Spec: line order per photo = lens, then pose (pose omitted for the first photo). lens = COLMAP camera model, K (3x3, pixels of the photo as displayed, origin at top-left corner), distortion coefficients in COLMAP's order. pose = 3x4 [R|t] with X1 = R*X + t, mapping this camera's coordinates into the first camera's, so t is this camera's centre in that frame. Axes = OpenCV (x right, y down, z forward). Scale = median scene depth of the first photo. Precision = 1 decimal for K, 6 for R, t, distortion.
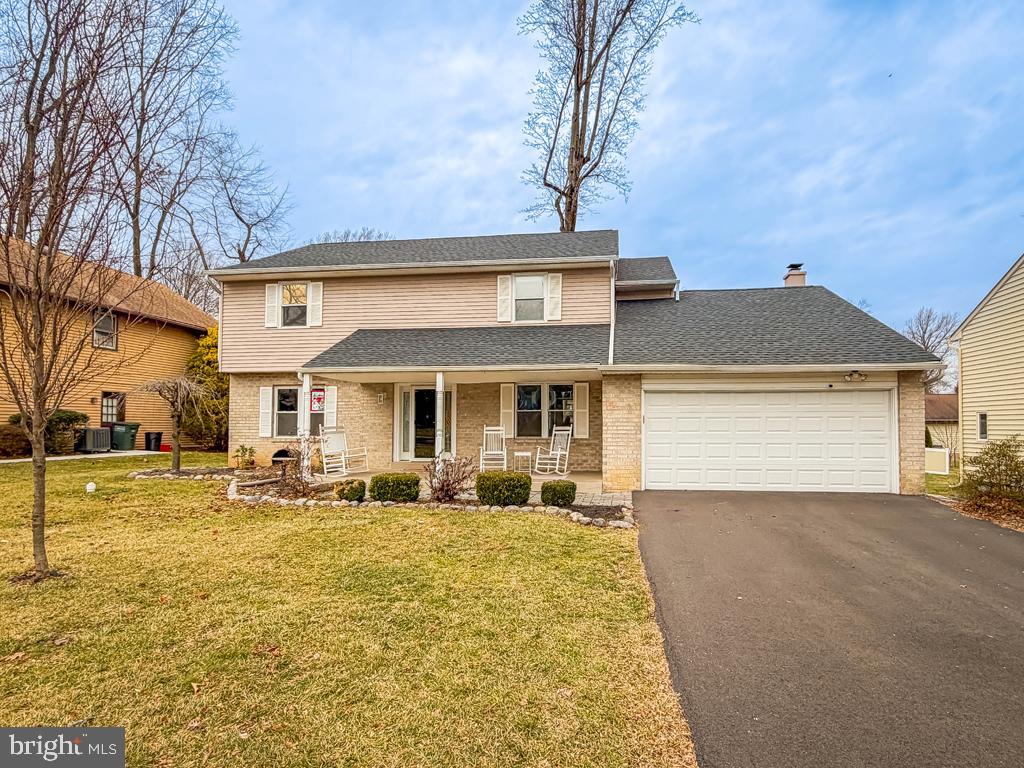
lens RADIAL K [[518.6, 0, 536.2], [0, 518.6, 407.7], [0, 0, 1]] dist [-0.002161, 0.001293]
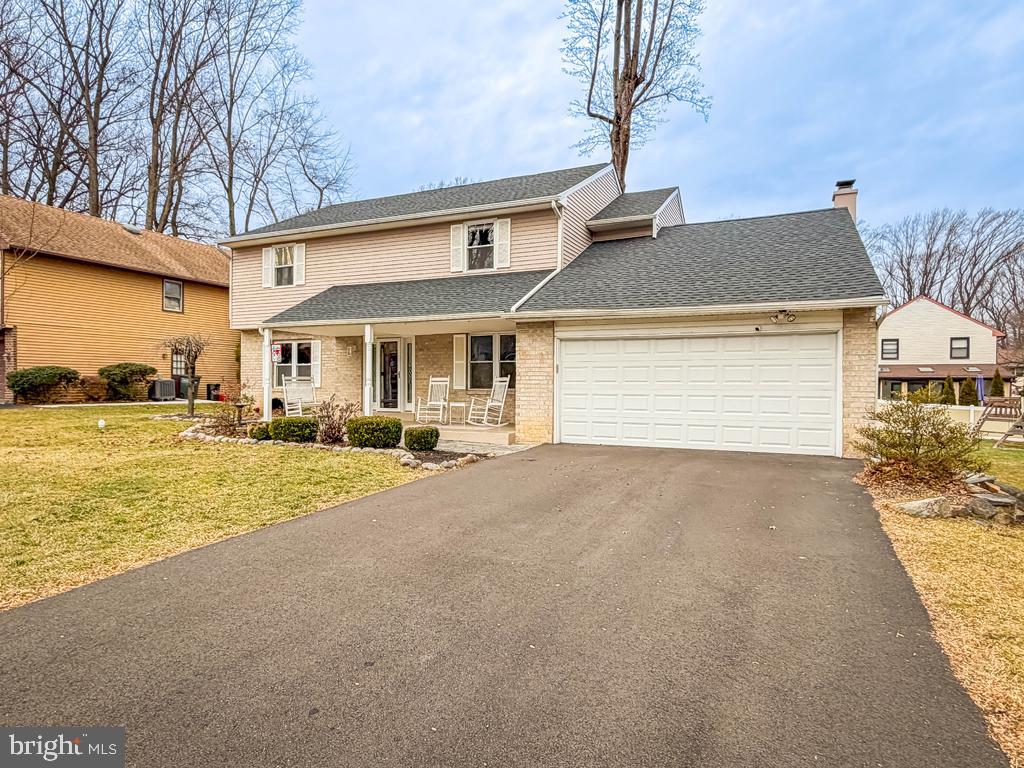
lens RADIAL K [[575.8, 0, 513.3], [0, 575.8, 381.1], [0, 0, 1]] dist [-0.001049, -0.000211]
pose [[0.957896, 0.003947, -0.287089, 0.345277], [0.004023, 0.999623, 0.027164, 0.012782], [0.287088, -0.027175, 0.957519, -0.027335]]
